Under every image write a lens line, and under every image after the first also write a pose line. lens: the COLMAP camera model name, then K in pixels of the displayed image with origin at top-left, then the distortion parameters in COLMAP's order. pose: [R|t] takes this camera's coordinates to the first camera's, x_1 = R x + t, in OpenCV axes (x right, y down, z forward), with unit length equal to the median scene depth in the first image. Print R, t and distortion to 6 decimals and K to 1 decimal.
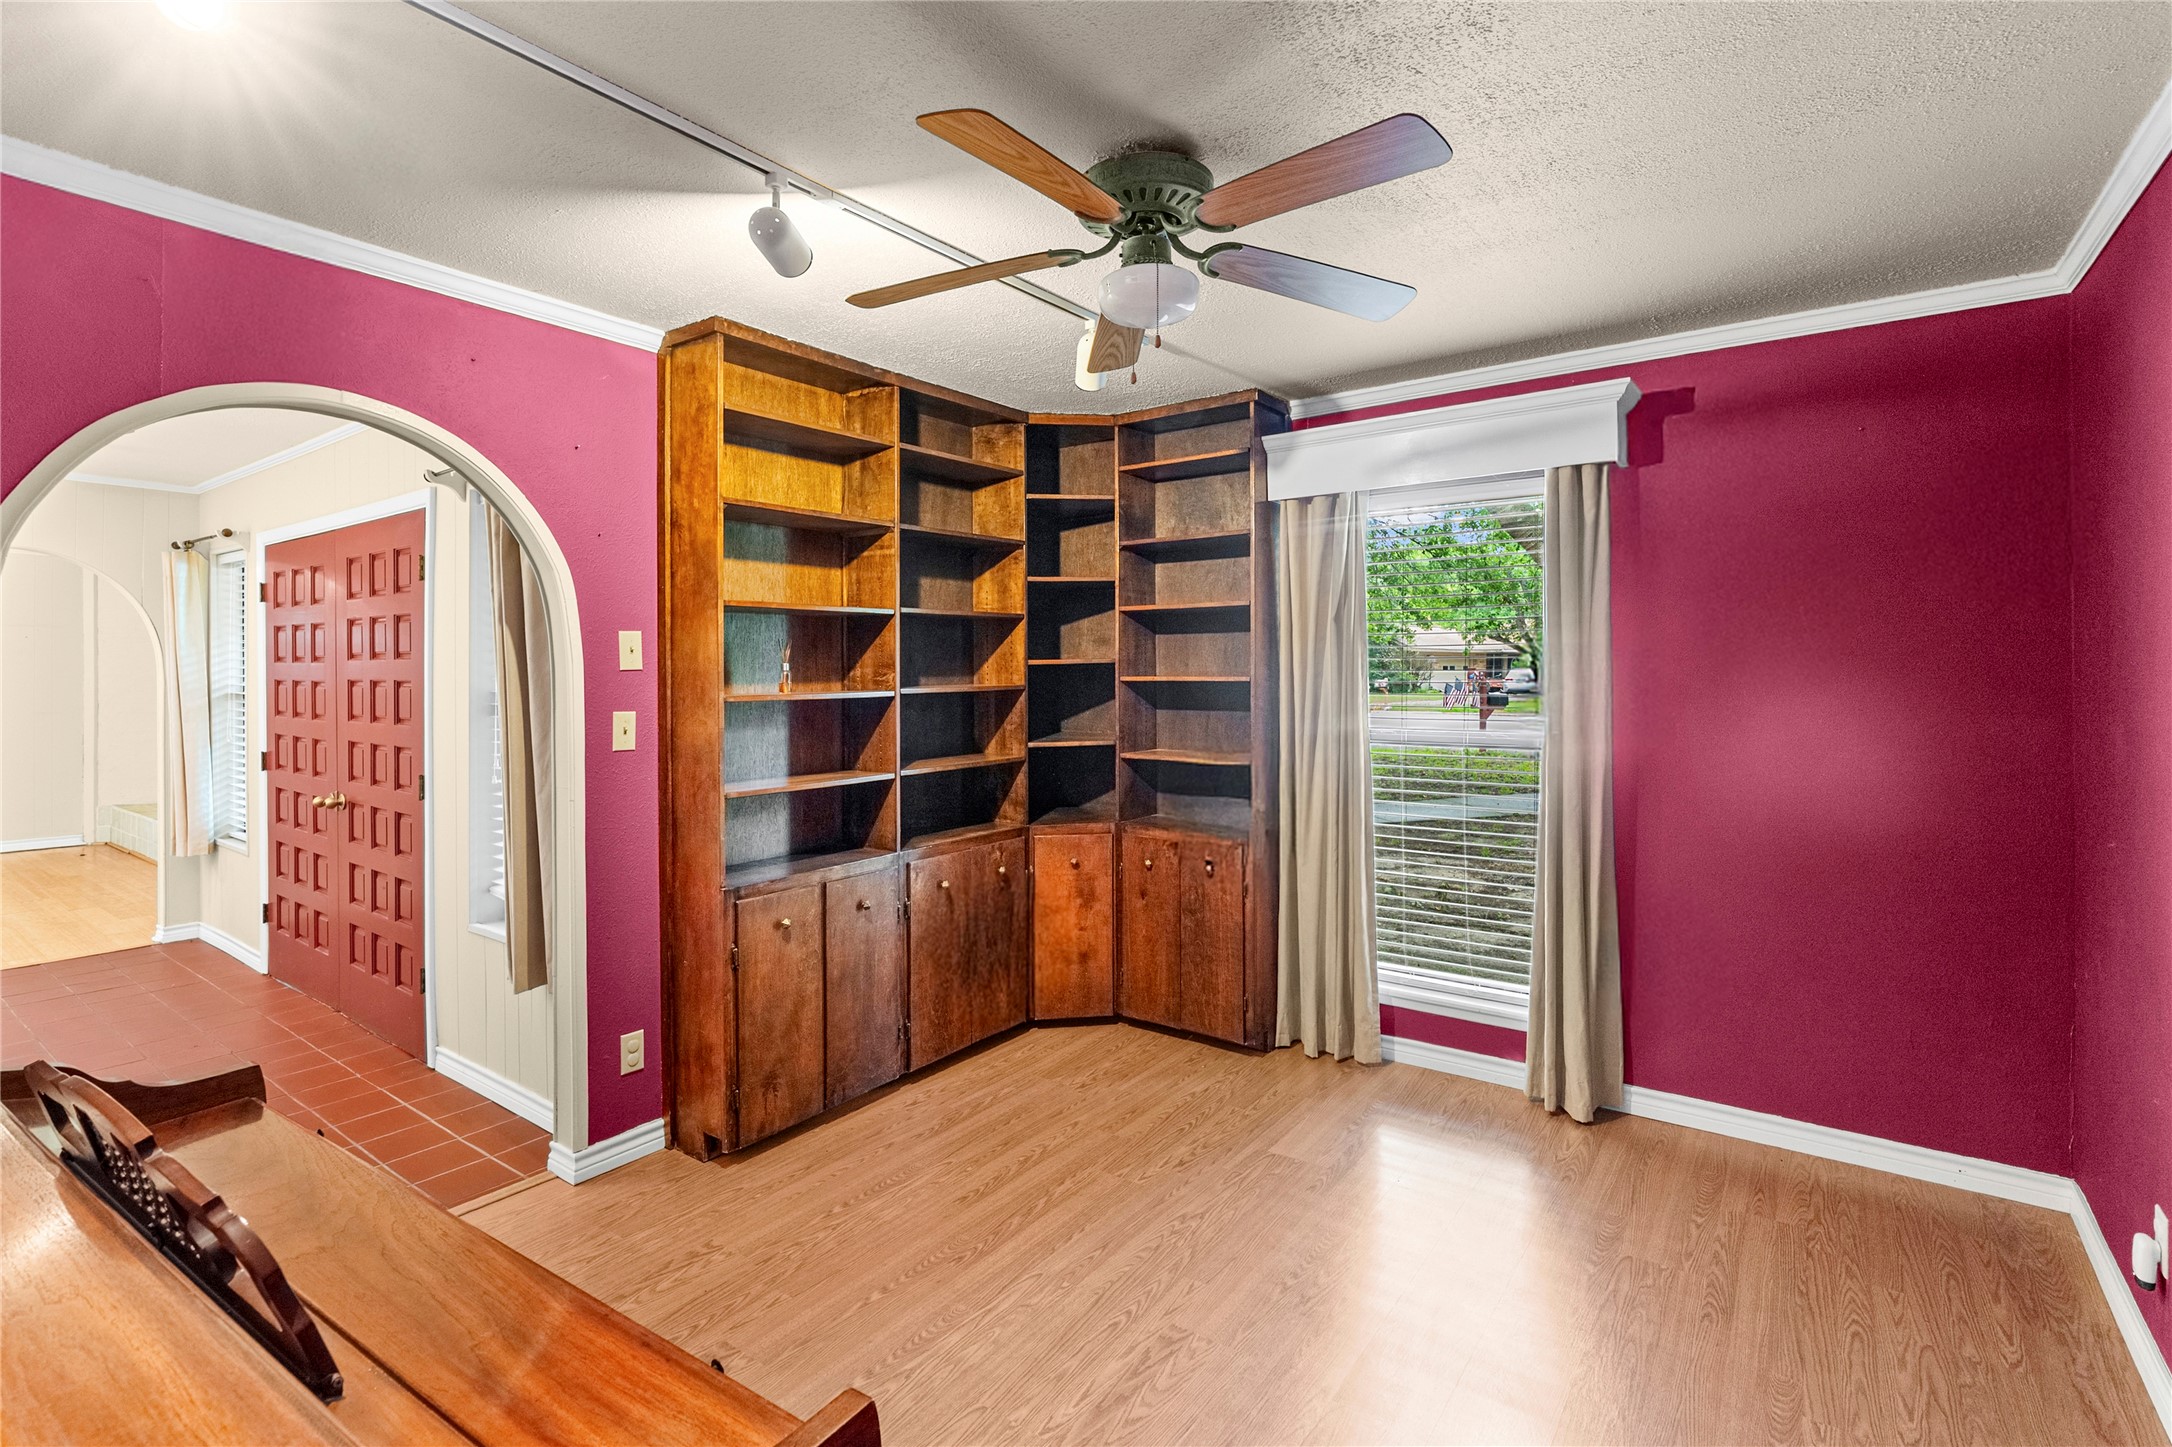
lens RADIAL K [[1025.0, 0, 1081.0], [0, 1025.0, 673.3], [0, 0, 1]] dist [-0.011342, 0.004017]
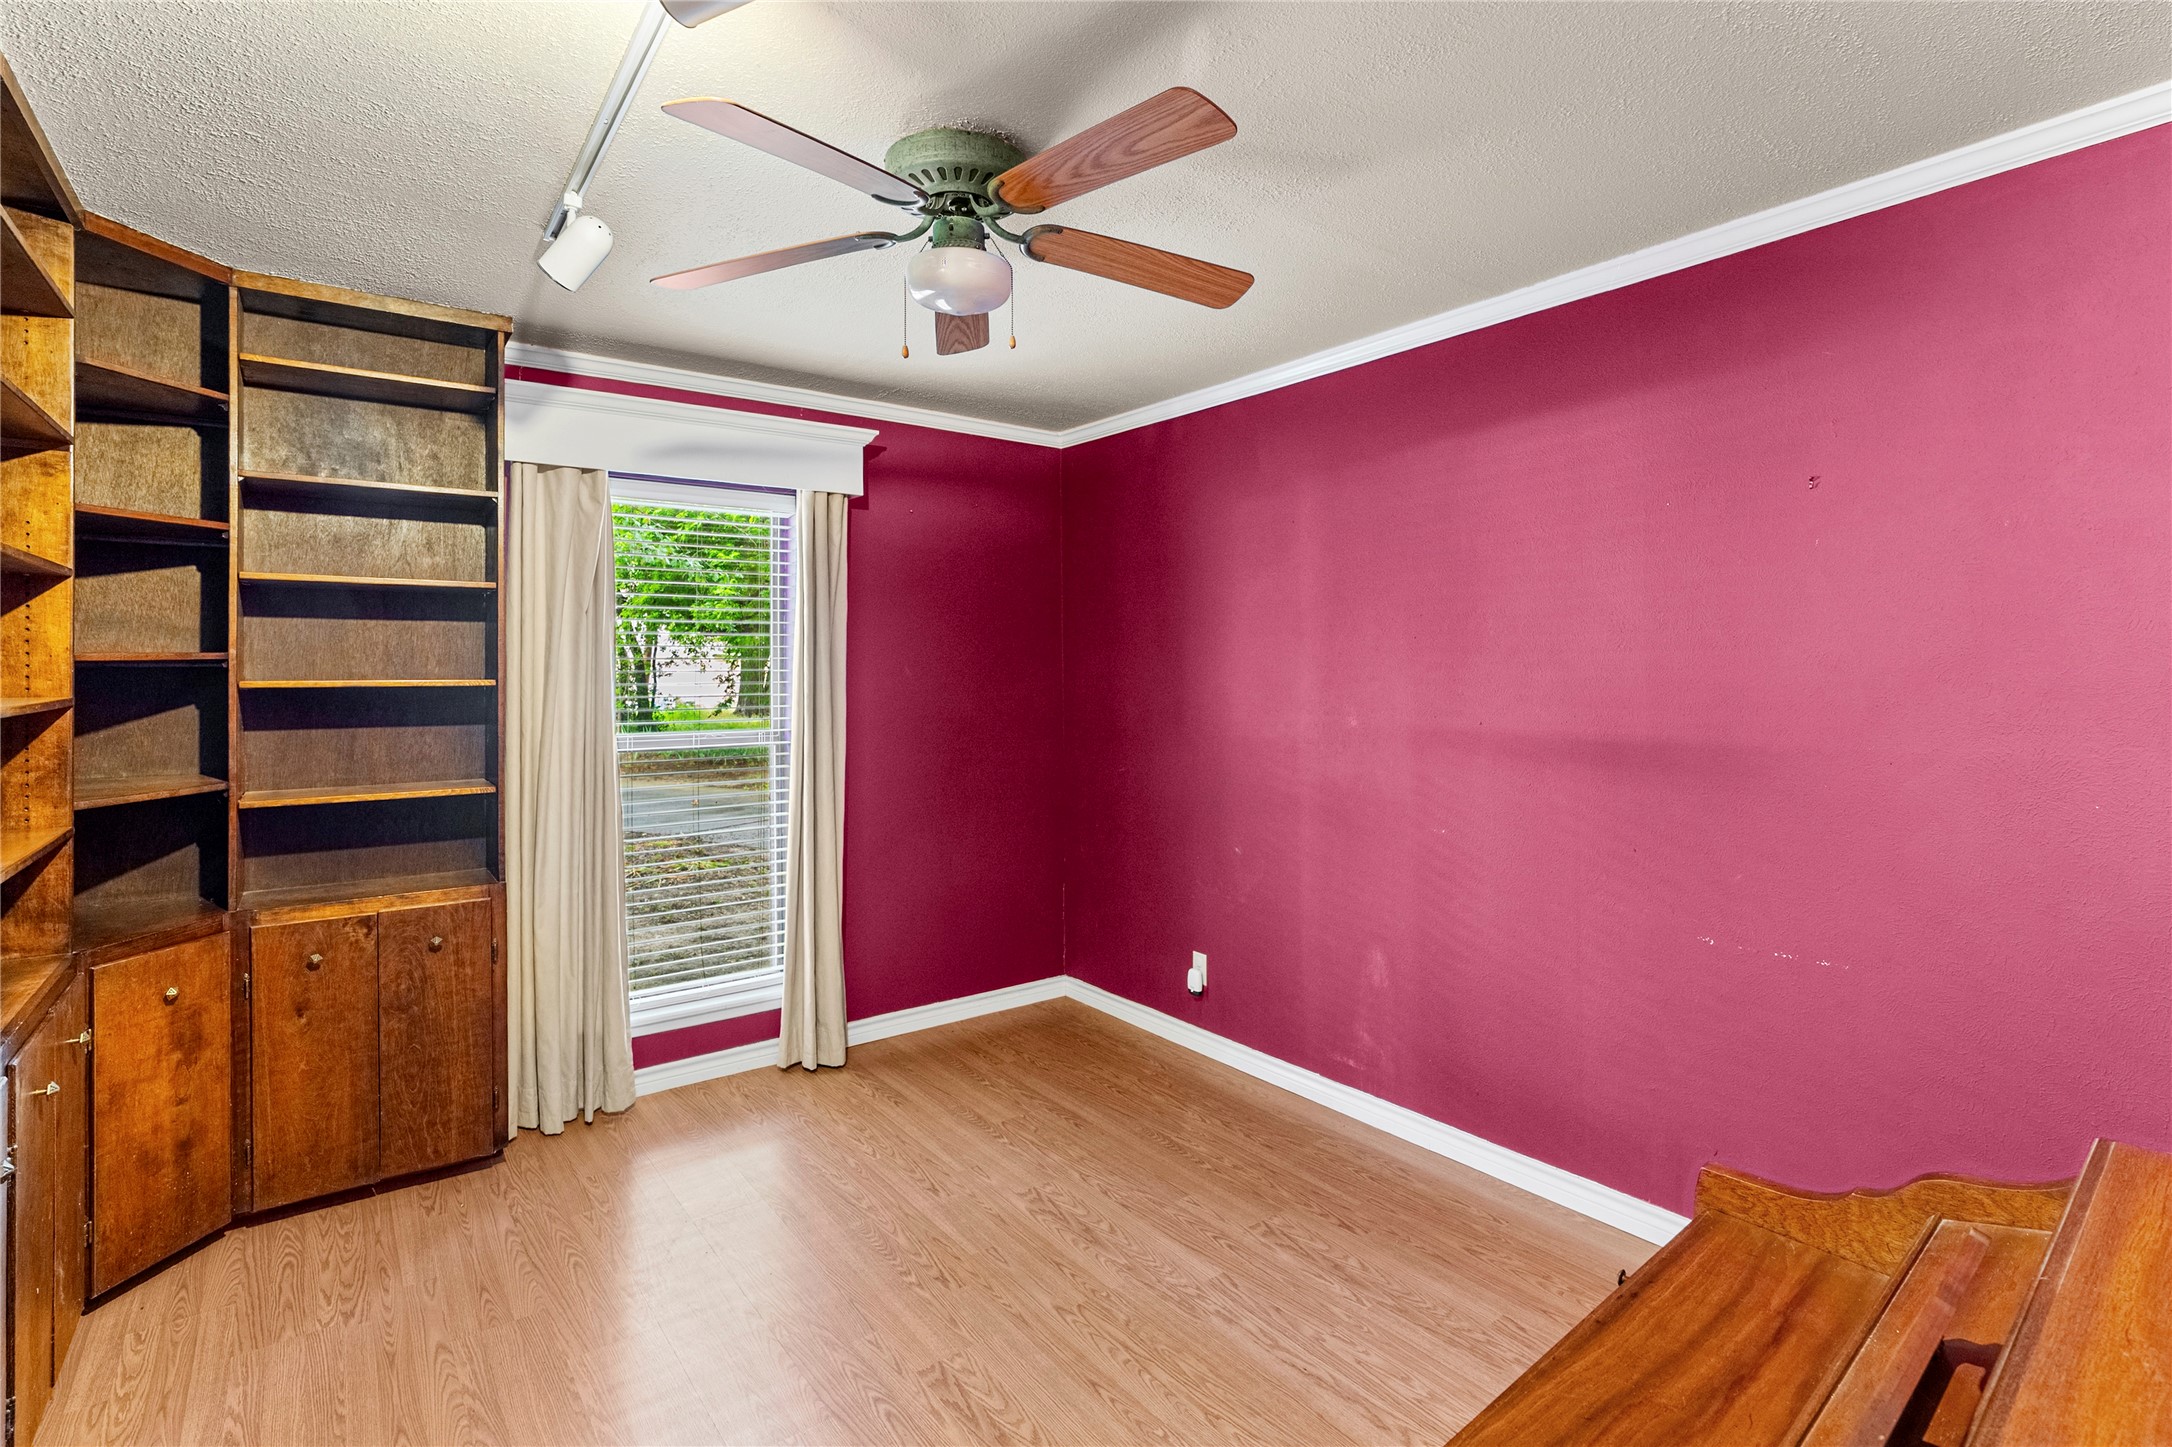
lens RADIAL K [[1025.0, 0, 1070.6], [0, 1025.0, 656.1], [0, 0, 1]] dist [-0.011342, 0.004017]
pose [[0.291096, 0.017166, 0.956540, -0.450287], [0.007418, 0.999768, -0.020199, 0.005026], [-0.956665, 0.012975, 0.290901, 0.347276]]
